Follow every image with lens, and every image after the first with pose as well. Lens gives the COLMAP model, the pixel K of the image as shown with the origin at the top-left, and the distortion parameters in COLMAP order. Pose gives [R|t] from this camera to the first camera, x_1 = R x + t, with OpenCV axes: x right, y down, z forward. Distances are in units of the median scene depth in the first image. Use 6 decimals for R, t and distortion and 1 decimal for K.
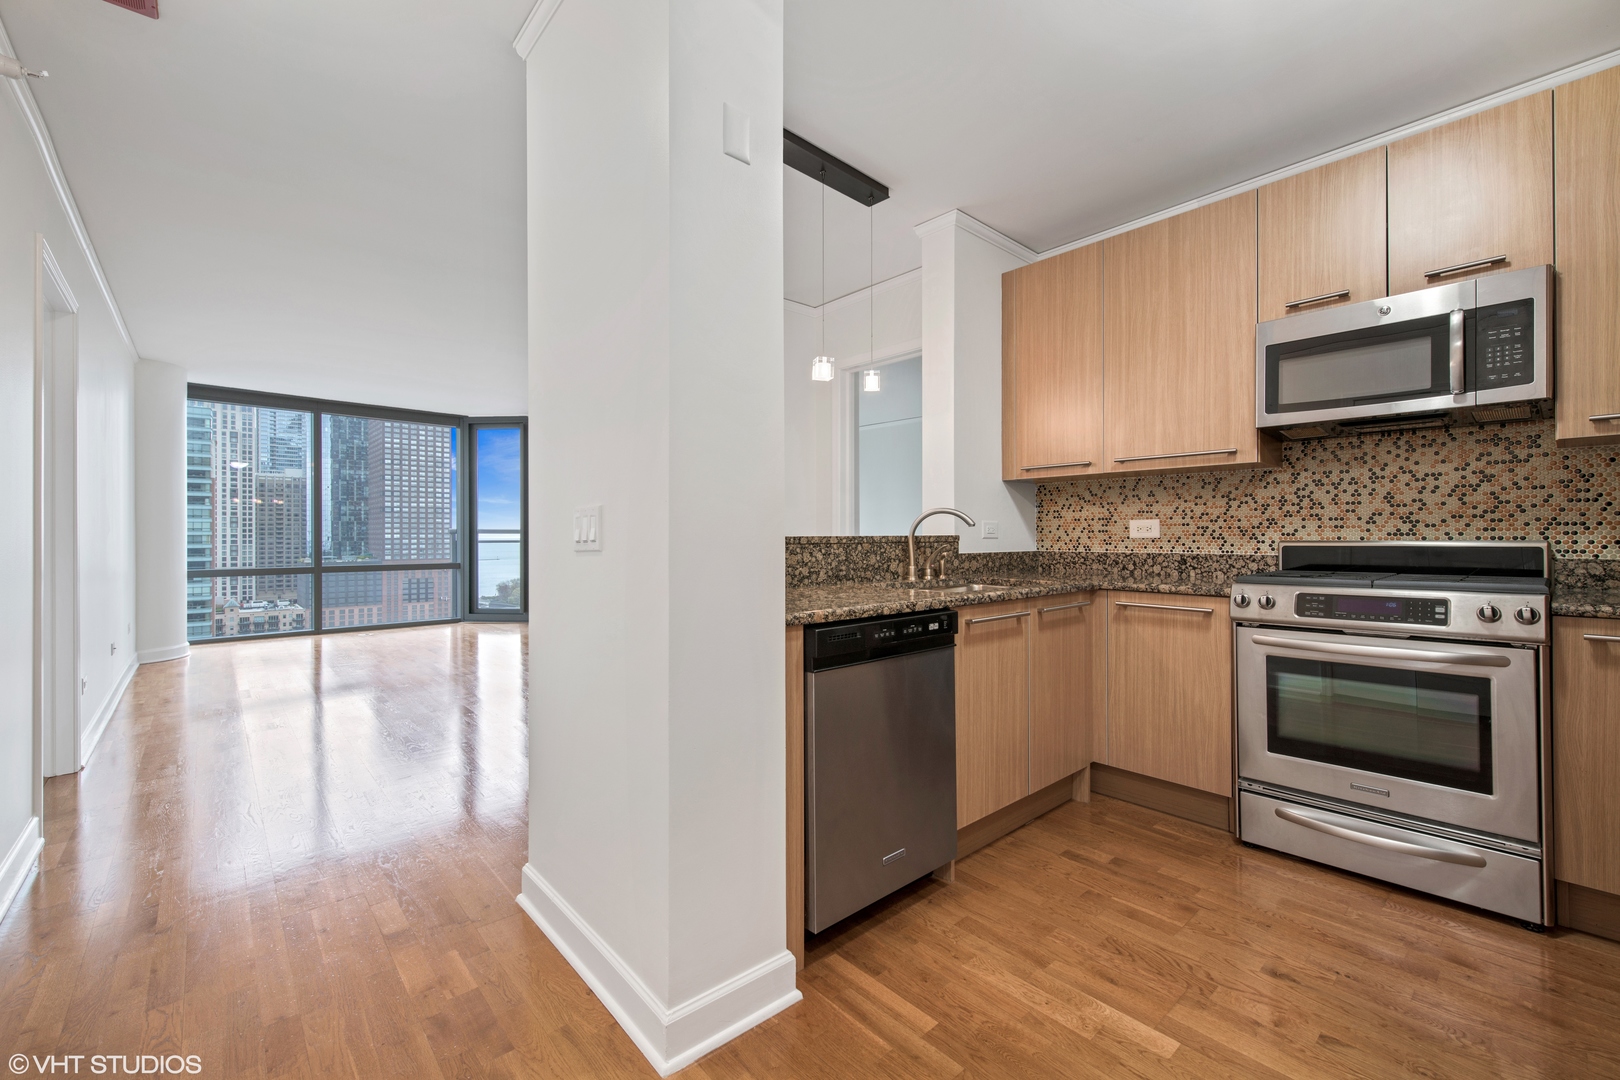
lens RADIAL K [[658.4, 0, 817.4], [0, 658.4, 541.6], [0, 0, 1]] dist [0.003469, -0.000182]
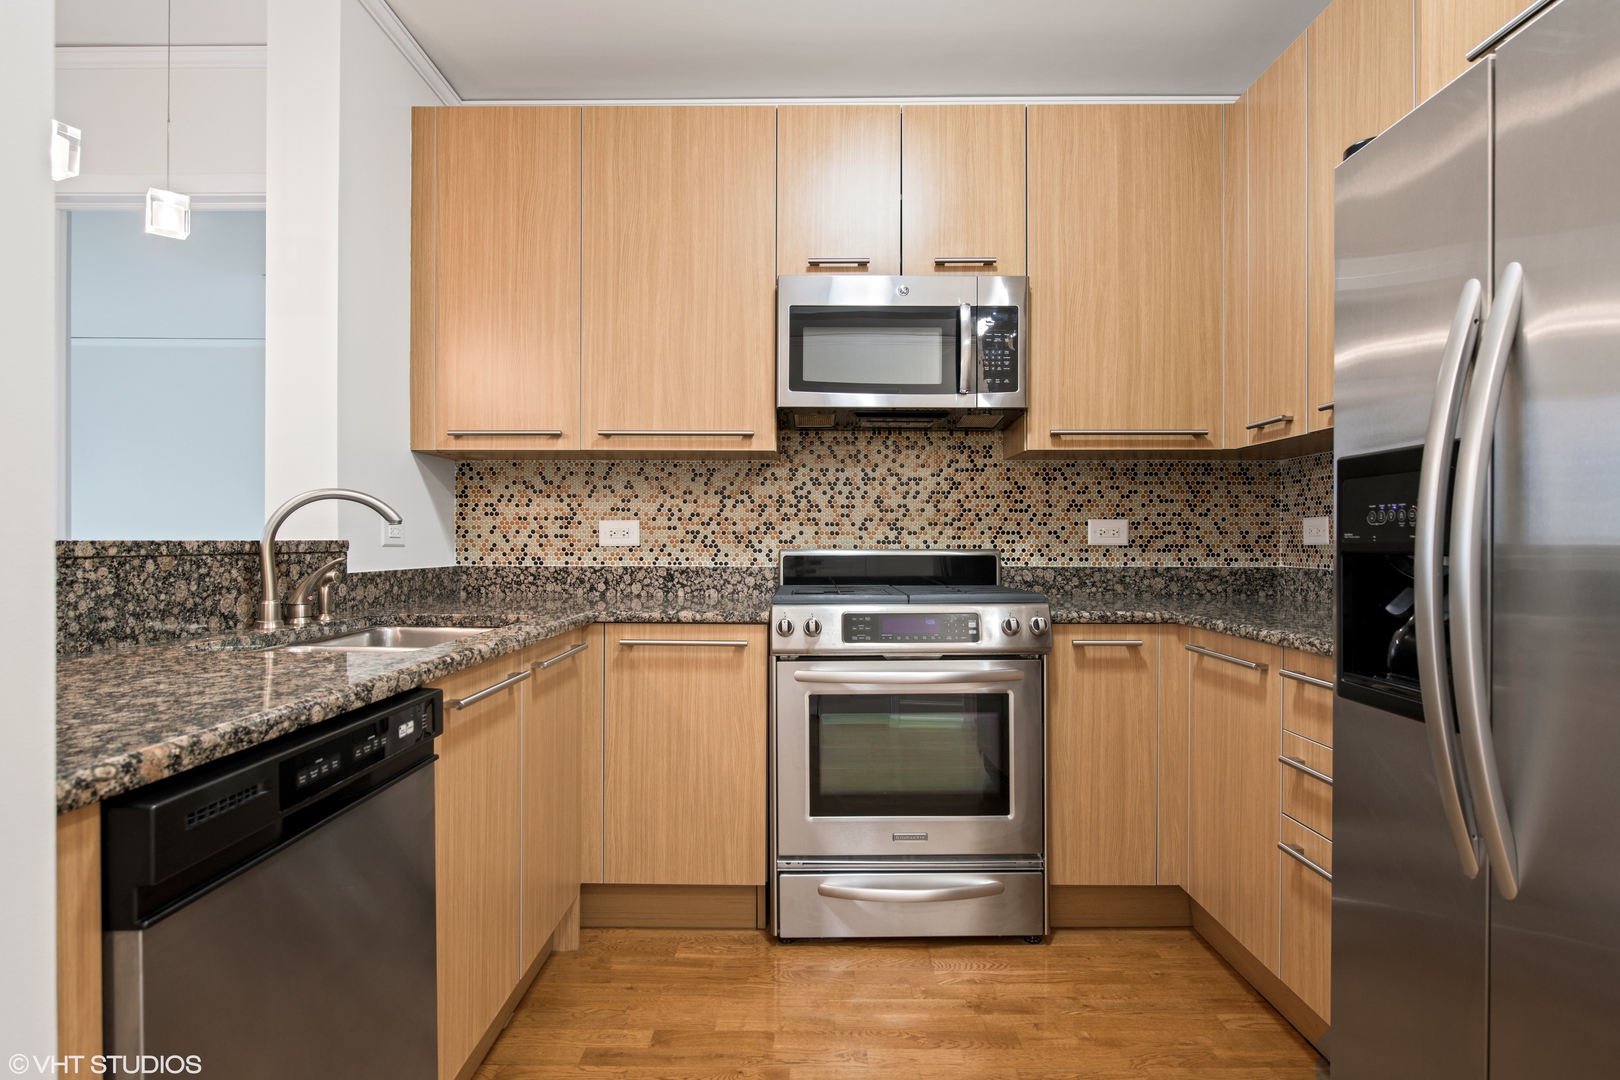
lens RADIAL K [[852.3, 0, 803.9], [0, 852.3, 547.7], [0, 0, 1]] dist [0.001280, 0.001434]
pose [[0.678521, -0.000212, 0.734581, -0.066972], [0.002100, 0.999996, -0.001652, -0.001746], [-0.734578, 0.002664, 0.678519, 0.287641]]
